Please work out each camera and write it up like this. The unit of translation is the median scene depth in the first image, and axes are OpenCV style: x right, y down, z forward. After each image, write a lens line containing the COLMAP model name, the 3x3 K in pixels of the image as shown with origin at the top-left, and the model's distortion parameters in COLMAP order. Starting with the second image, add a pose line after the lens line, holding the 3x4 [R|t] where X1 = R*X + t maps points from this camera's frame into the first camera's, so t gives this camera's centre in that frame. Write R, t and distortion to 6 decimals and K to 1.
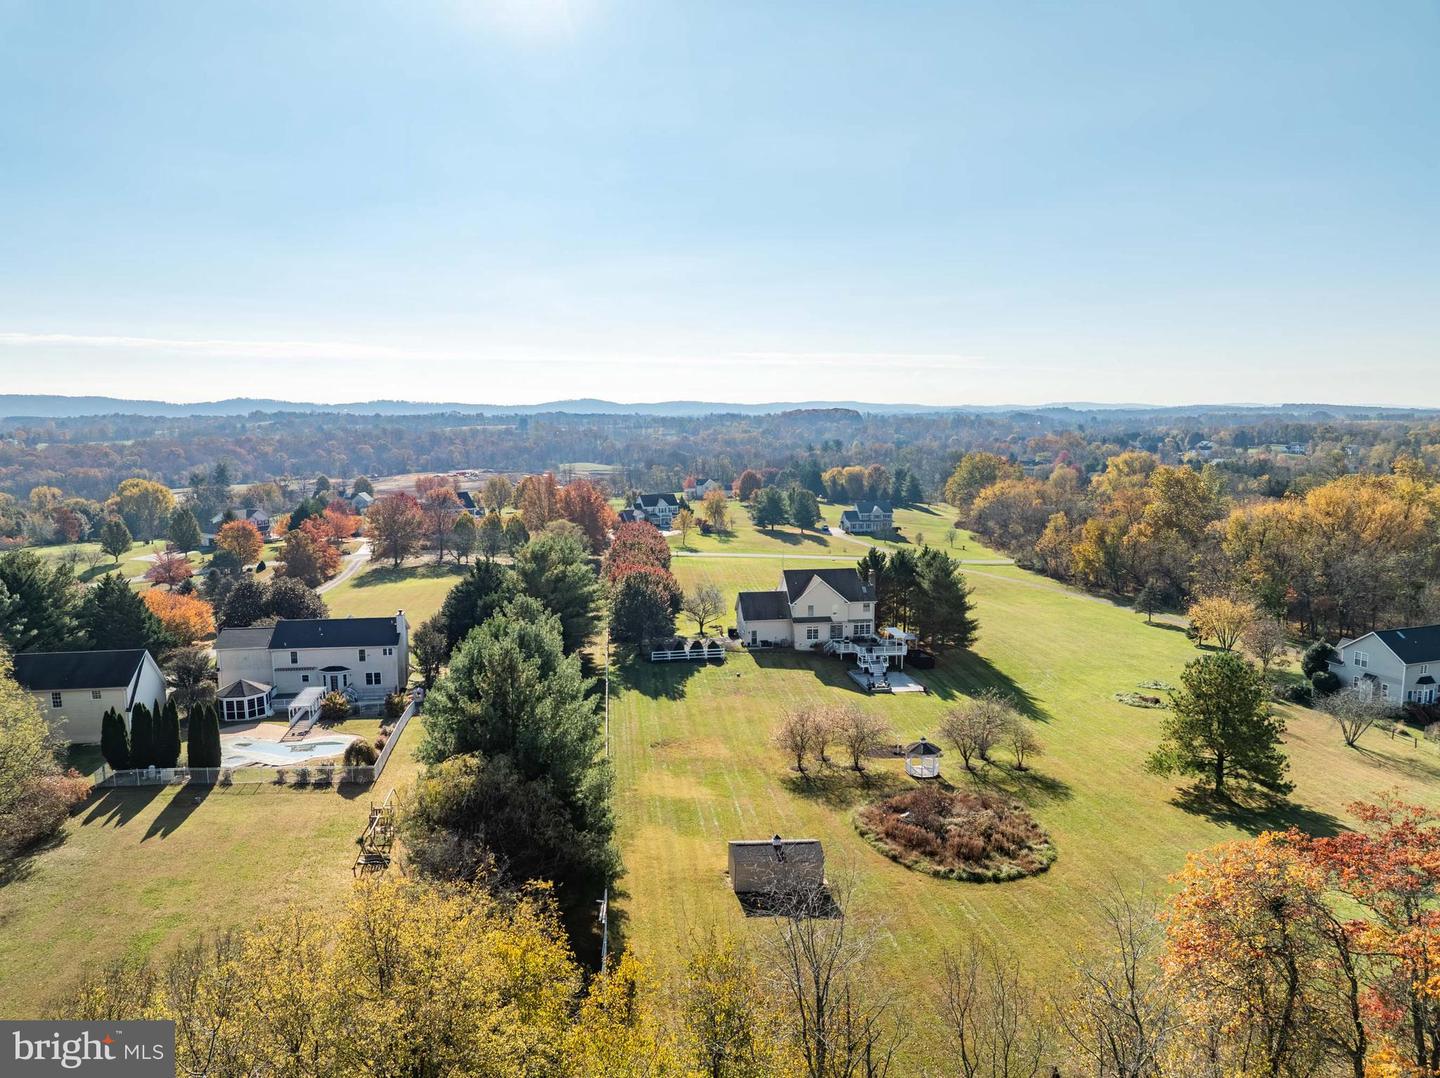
lens RADIAL K [[1011.0, 0, 718.3], [0, 1011.0, 541.9], [0, 0, 1]] dist [-0.032614, -0.012905]
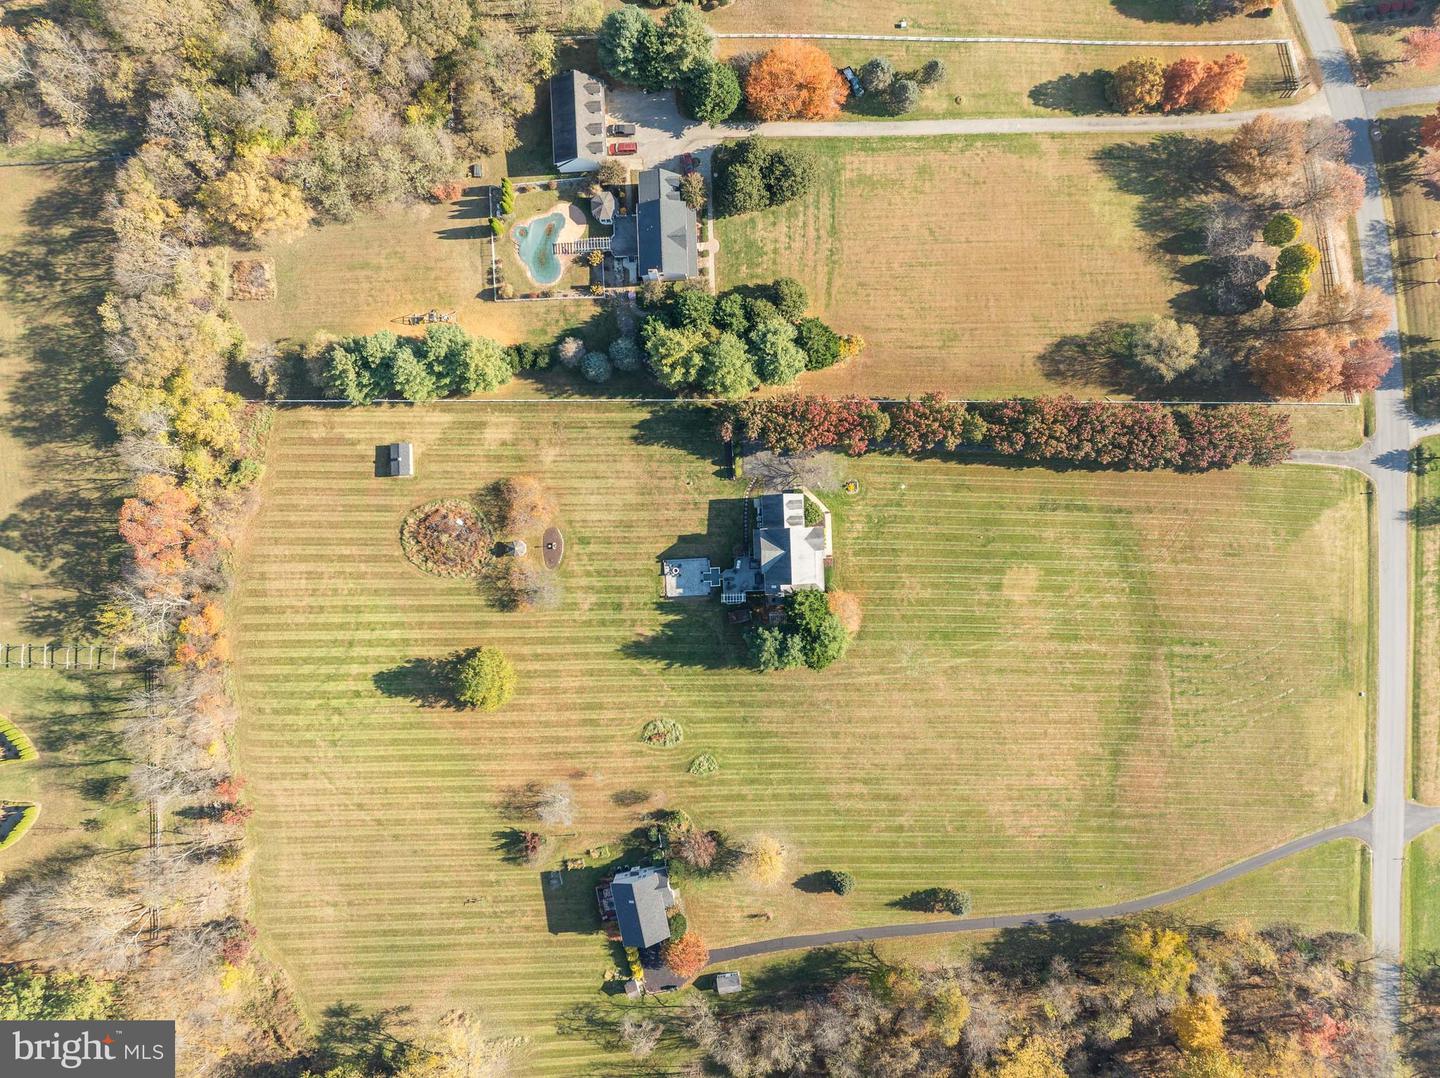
lens RADIAL K [[1011.0, 0, 718.3], [0, 1011.0, 541.9], [0, 0, 1]] dist [-0.032614, -0.012905]
pose [[-0.110003, 0.993931, -0.000821, 0.095198], [-0.120113, -0.012474, 0.992682, -1.281966], [0.986647, 0.109296, 0.120756, 0.763536]]
